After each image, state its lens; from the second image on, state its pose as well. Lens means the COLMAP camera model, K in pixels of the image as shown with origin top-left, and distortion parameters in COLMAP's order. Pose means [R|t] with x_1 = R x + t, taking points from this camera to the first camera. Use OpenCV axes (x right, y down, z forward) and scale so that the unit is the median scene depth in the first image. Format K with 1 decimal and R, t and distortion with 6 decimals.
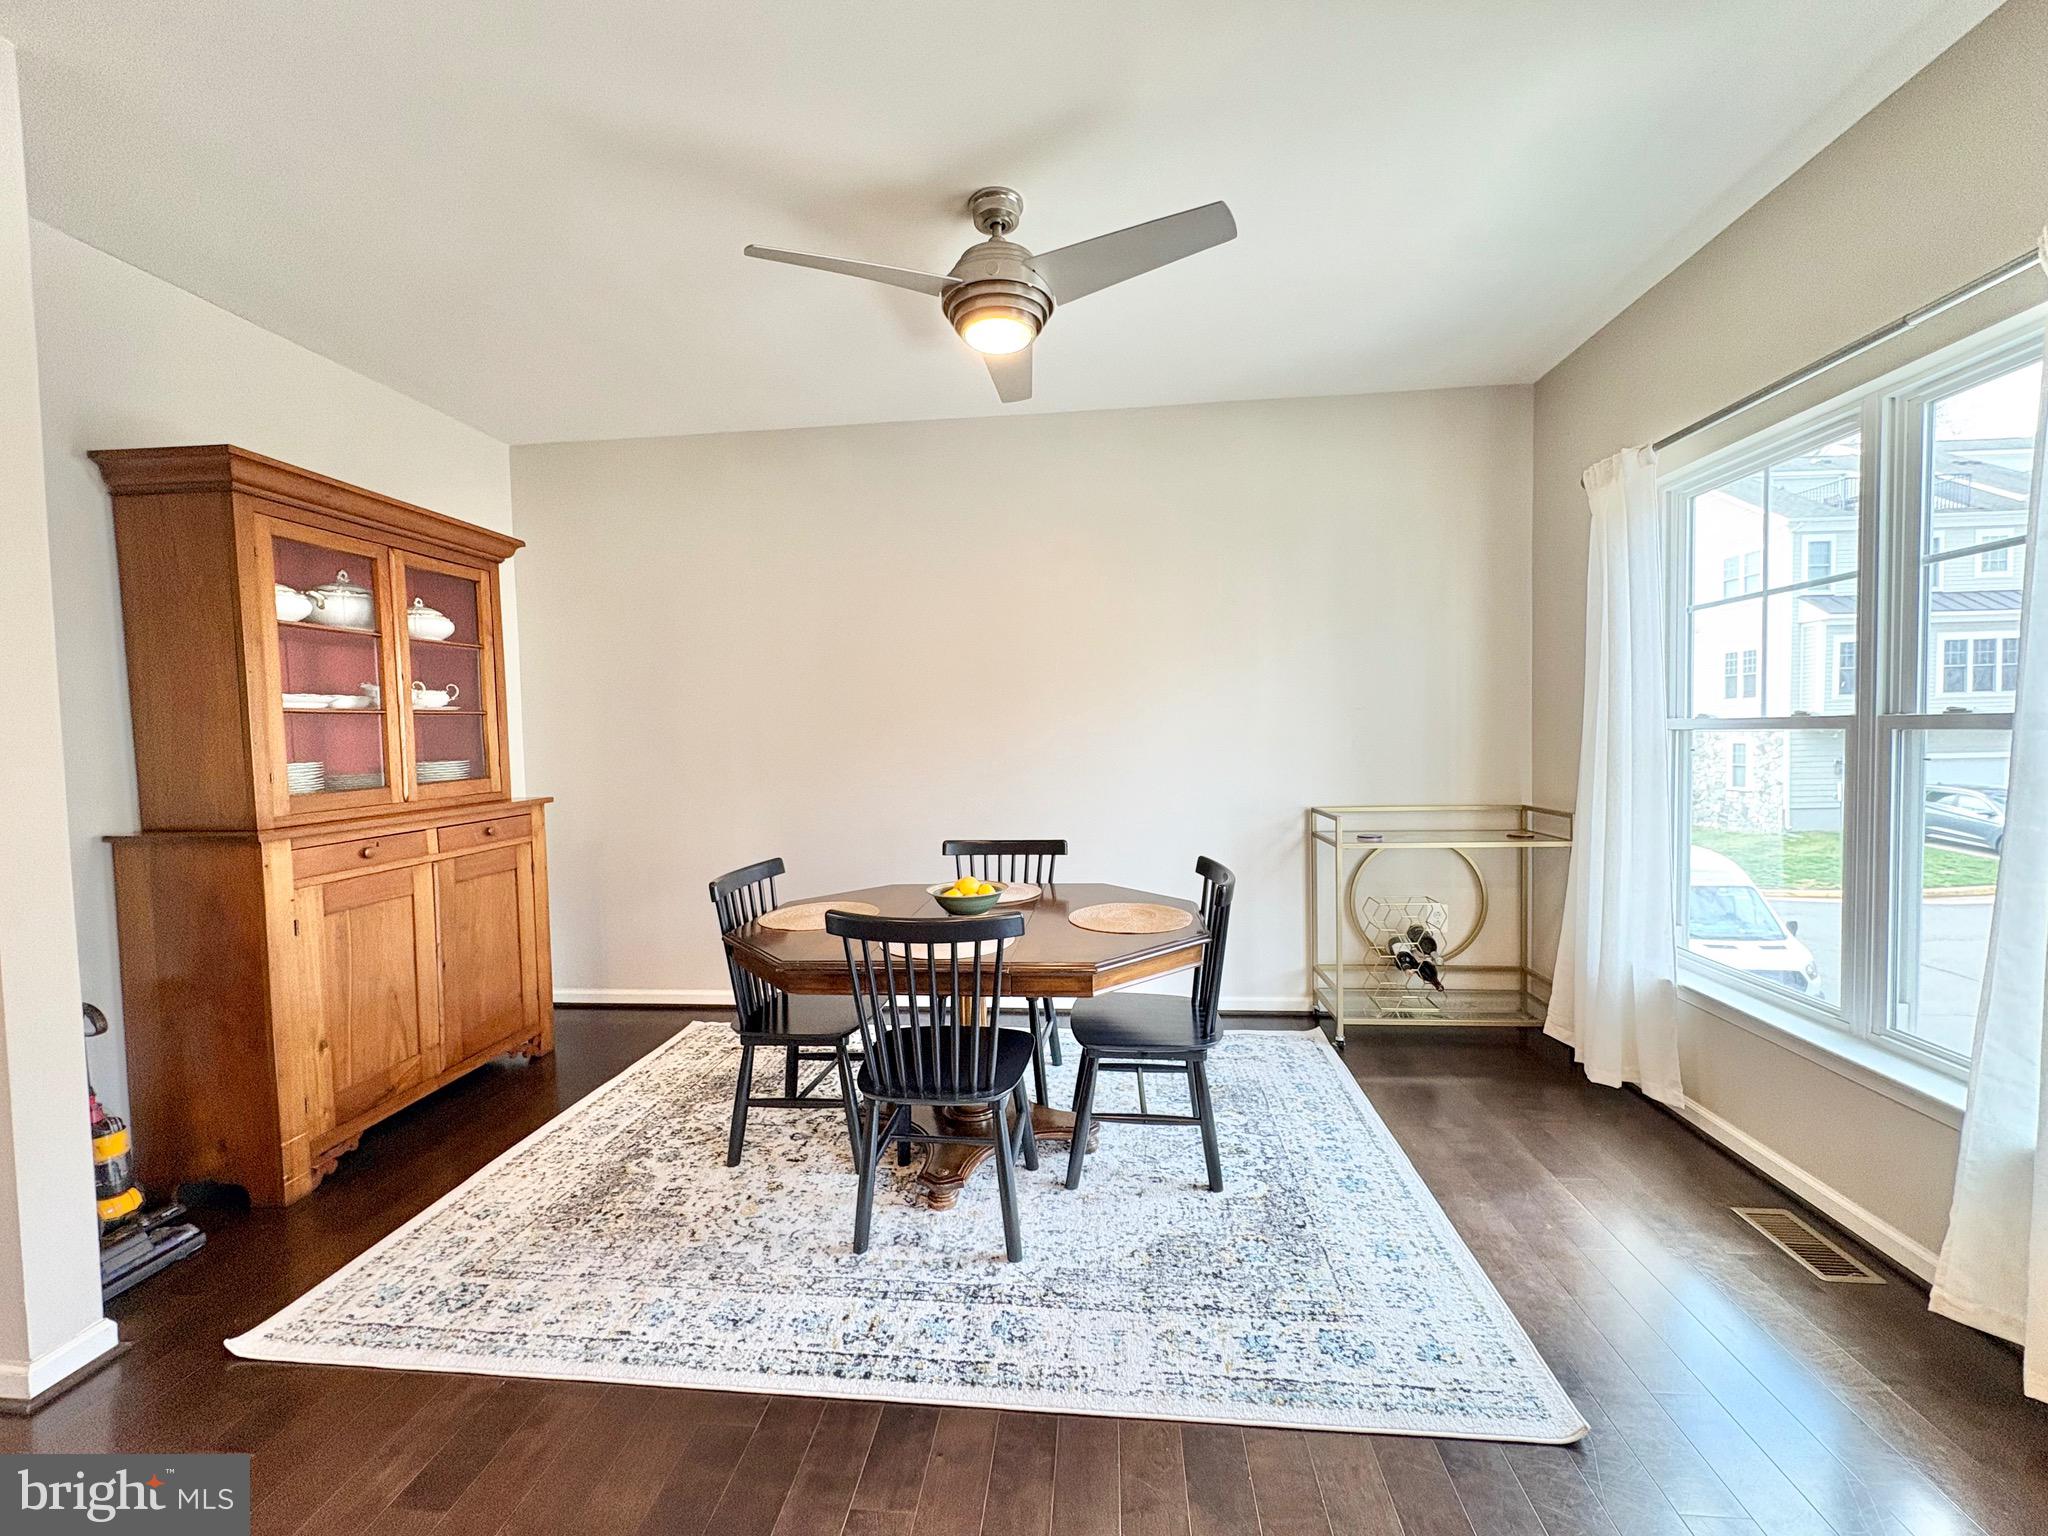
lens RADIAL K [[816.6, 0, 1032.6], [0, 816.6, 769.8], [0, 0, 1]] dist [0.000523, -0.000186]
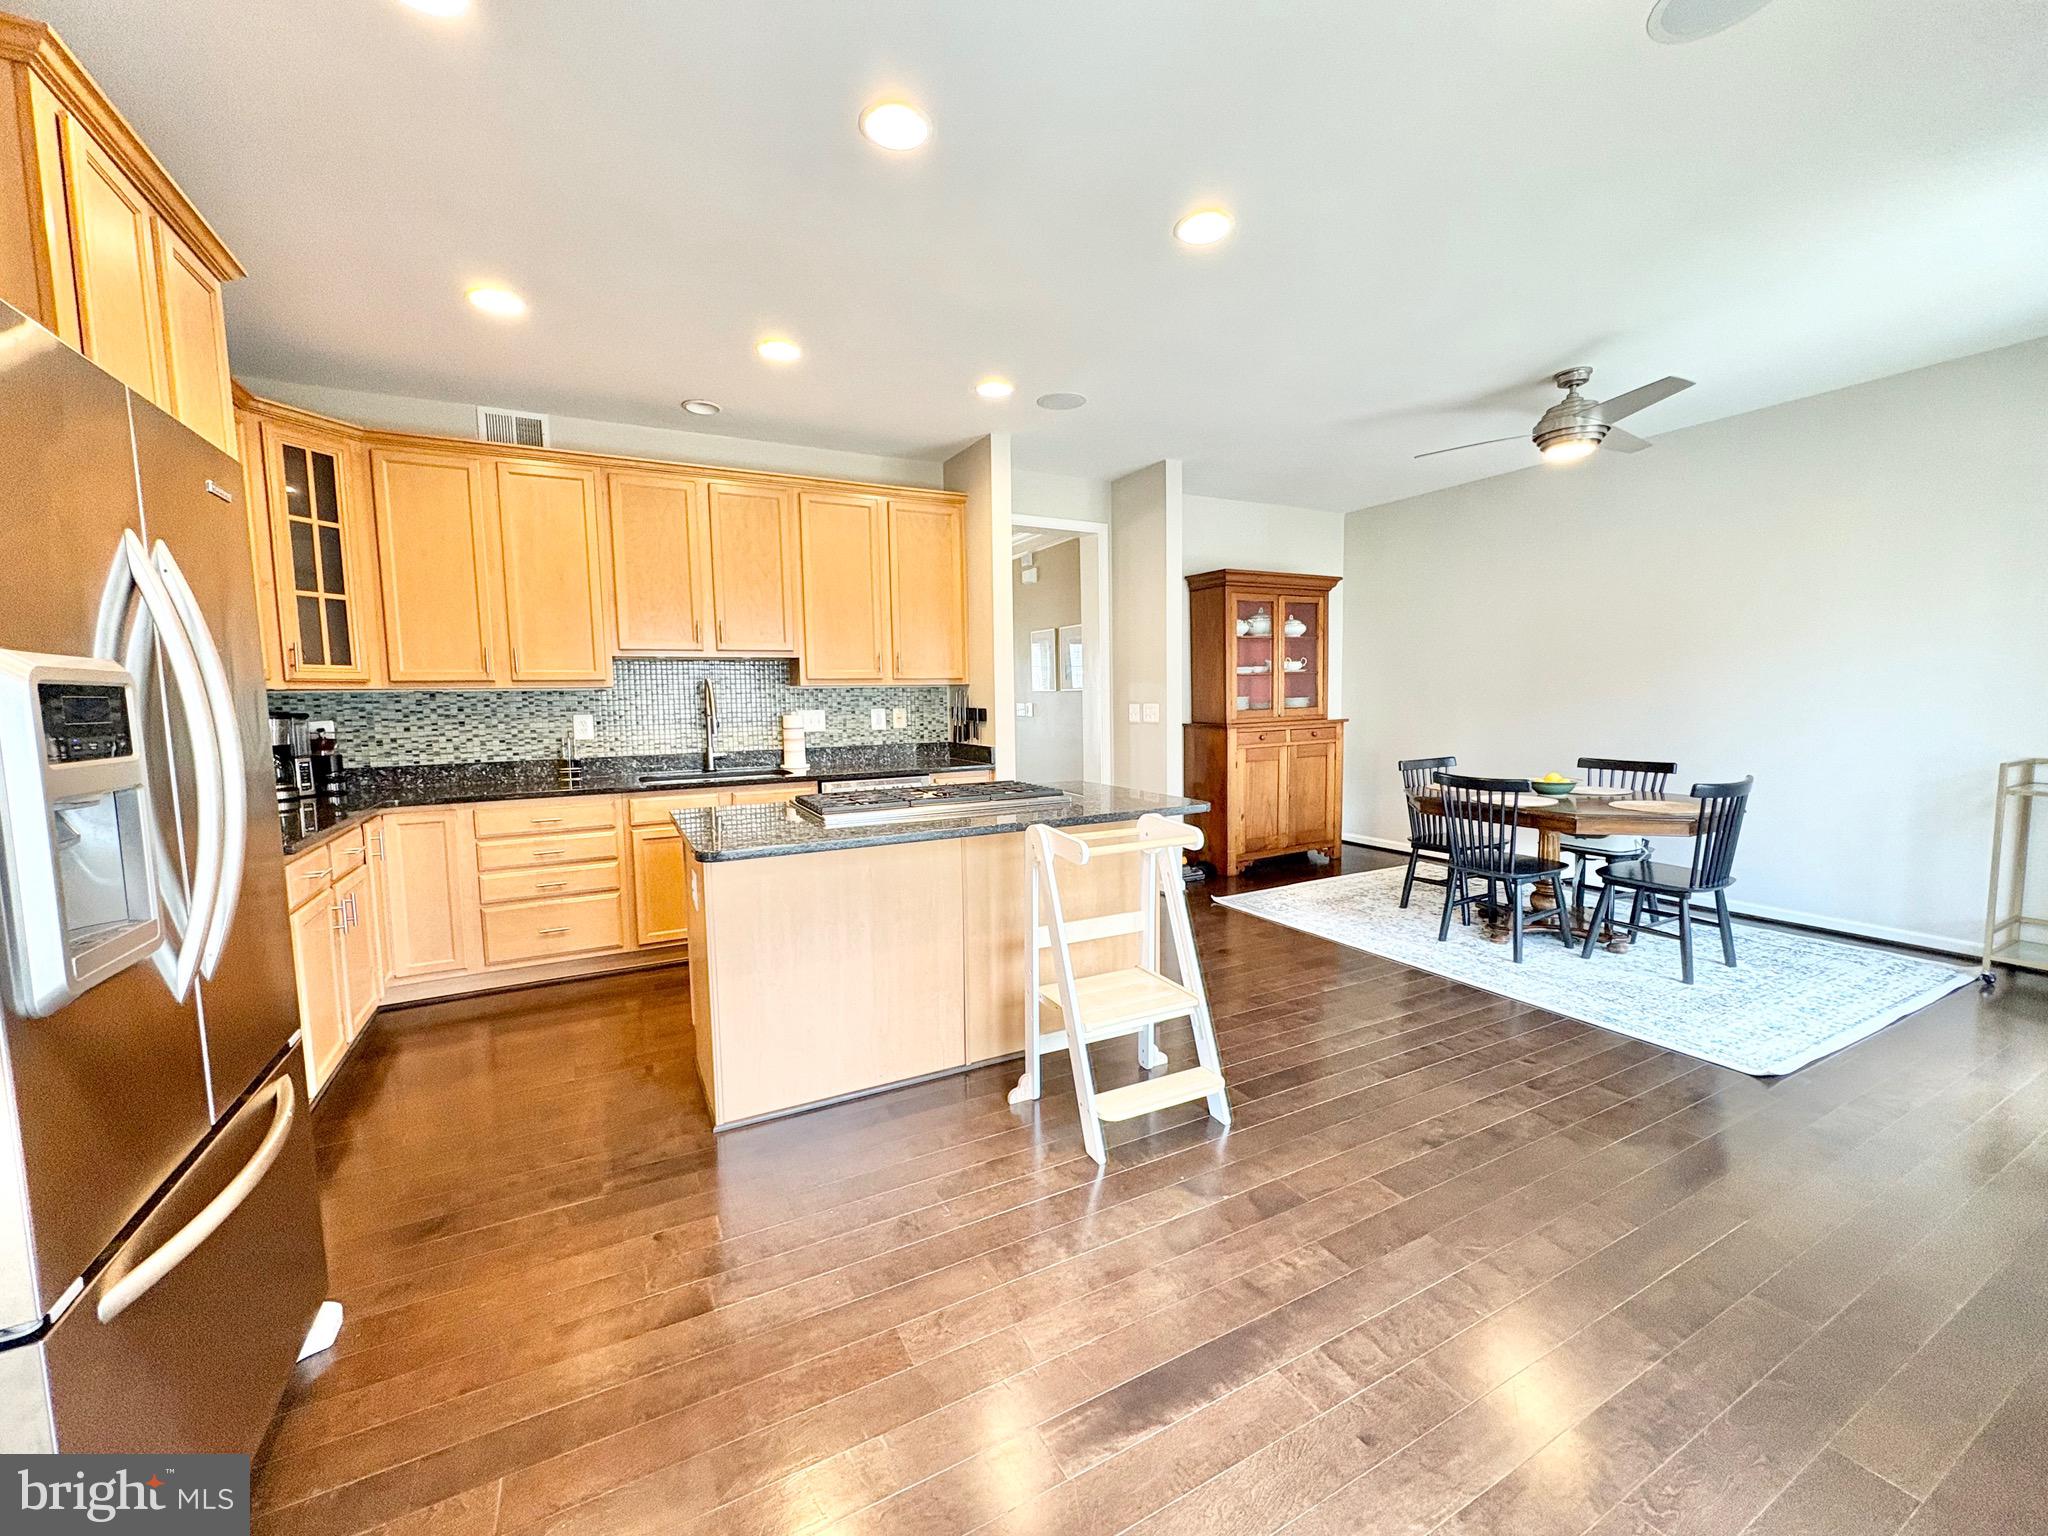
lens RADIAL K [[816.6, 0, 1024.1], [0, 816.6, 766.4], [0, 0, 1]] dist [0.000523, -0.000186]
pose [[0.550482, 0.084474, -0.830562, 0.629315], [-0.030178, 0.996231, 0.081322, 0.016188], [0.834301, -0.019701, 0.550957, -0.709340]]
